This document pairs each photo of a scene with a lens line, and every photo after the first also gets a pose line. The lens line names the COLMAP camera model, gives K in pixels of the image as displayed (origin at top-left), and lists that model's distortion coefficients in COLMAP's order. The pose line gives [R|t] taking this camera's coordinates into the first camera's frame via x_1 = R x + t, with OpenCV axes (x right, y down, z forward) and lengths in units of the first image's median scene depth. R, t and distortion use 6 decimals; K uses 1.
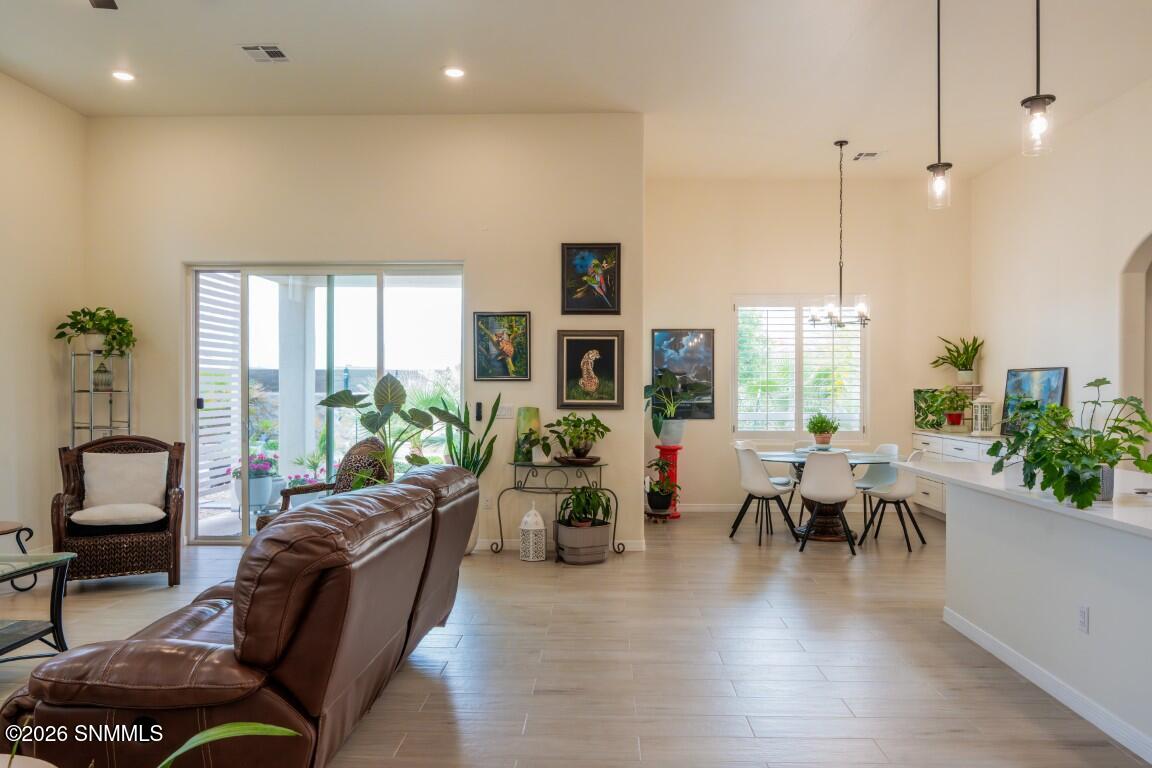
lens RADIAL K [[783.0, 0, 577.2], [0, 783.0, 399.2], [0, 0, 1]] dist [0.000587, -0.000223]
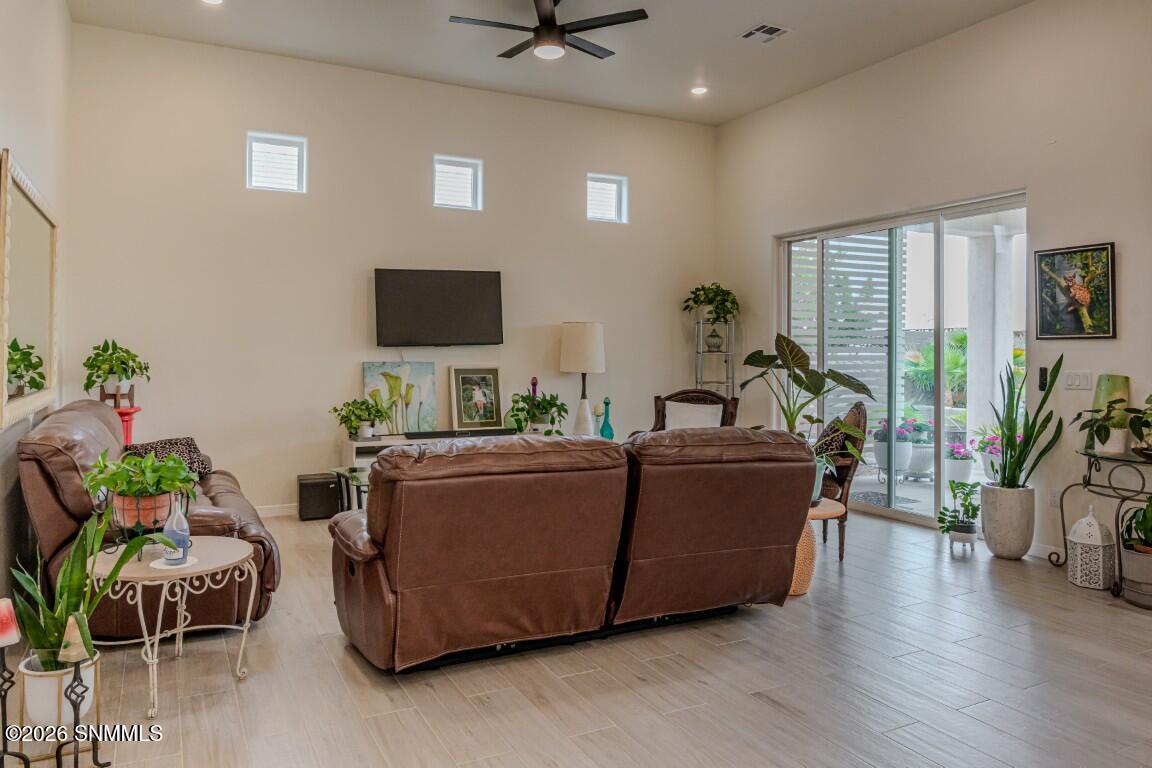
lens RADIAL K [[797.0, 0, 575.8], [0, 797.0, 355.2], [0, 0, 1]] dist [0.003580, 0.001262]
pose [[0.475668, 0.003497, -0.879618, 0.352864], [-0.013600, 0.999902, -0.003380, 0.001209], [0.879520, 0.013570, 0.475669, 0.218294]]
